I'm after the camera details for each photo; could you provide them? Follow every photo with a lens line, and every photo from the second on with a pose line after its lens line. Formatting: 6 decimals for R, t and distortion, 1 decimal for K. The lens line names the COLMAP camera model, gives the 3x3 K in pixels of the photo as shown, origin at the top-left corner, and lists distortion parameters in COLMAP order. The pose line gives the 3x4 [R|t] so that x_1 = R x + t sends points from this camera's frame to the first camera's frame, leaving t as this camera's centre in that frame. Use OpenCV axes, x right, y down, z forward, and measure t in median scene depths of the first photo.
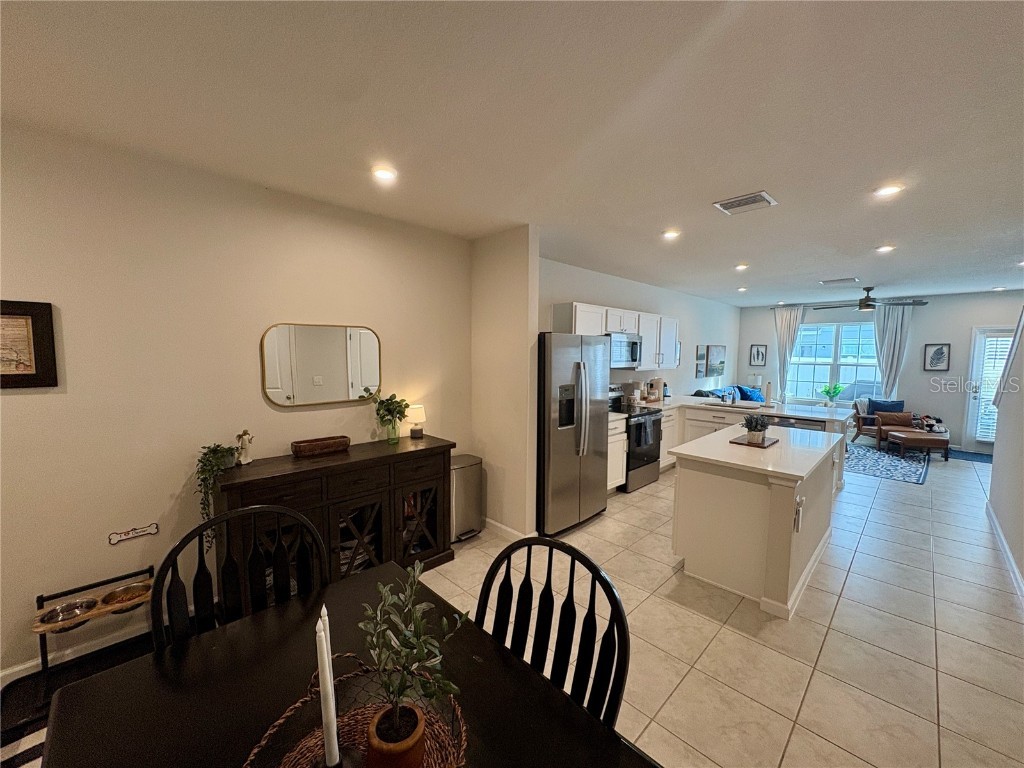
lens RADIAL K [[406.5, 0, 510.5], [0, 406.5, 382.8], [0, 0, 1]] dist [-0.001129, 0.000081]
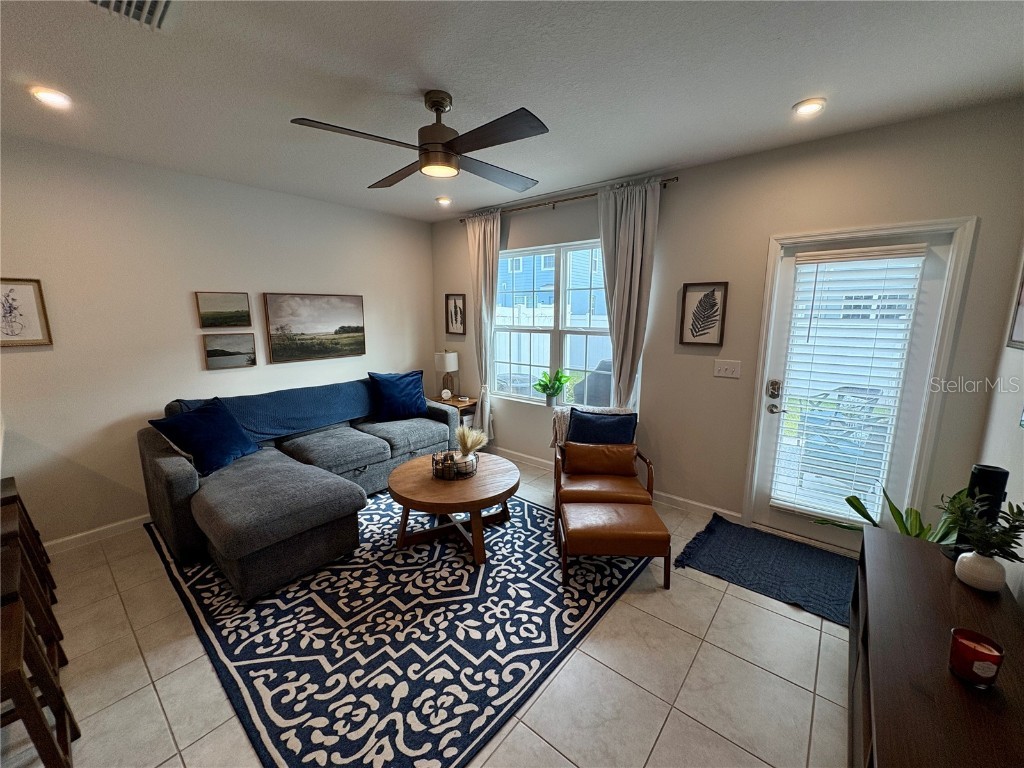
lens RADIAL K [[406.5, 0, 510.5], [0, 406.5, 382.8], [0, 0, 1]] dist [-0.001129, 0.000081]
pose [[0.994506, -0.028517, 0.100722, 0.812752], [0.018837, 0.995223, 0.095790, -0.036243], [-0.102973, -0.093366, 0.990293, 0.593699]]
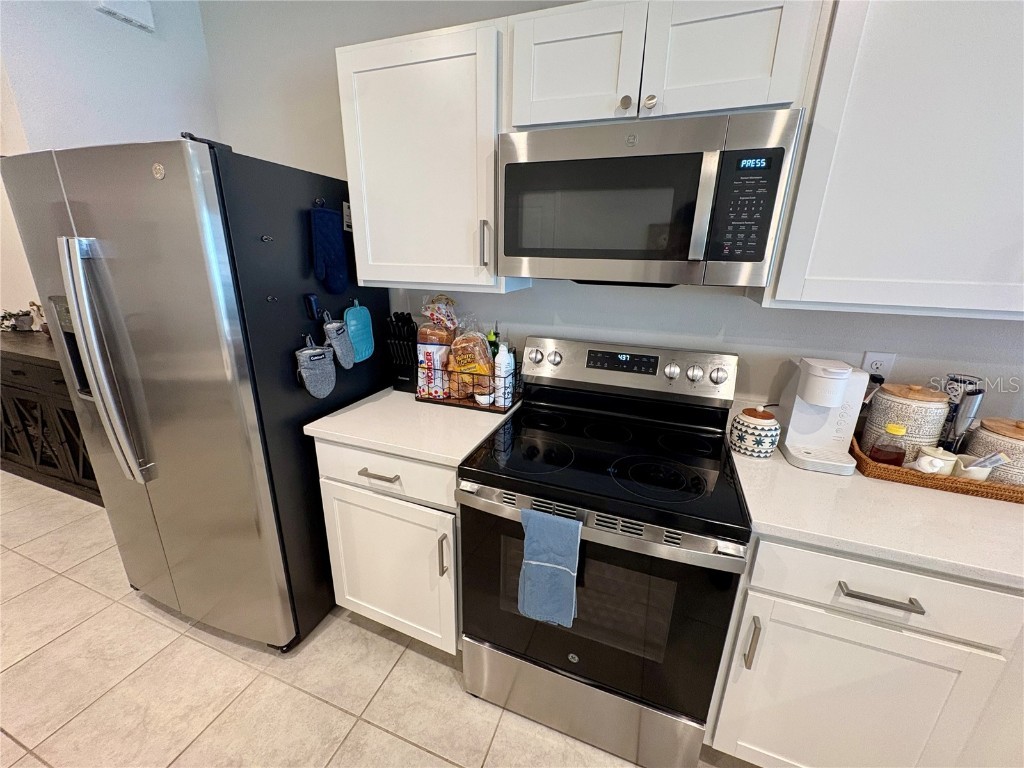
lens RADIAL K [[406.5, 0, 510.5], [0, 406.5, 382.8], [0, 0, 1]] dist [-0.001129, 0.000081]
pose [[0.422929, 0.269197, -0.865253, 0.347967], [-0.084447, 0.962408, 0.258147, -0.027670], [0.902219, -0.036110, 0.429763, 0.616429]]
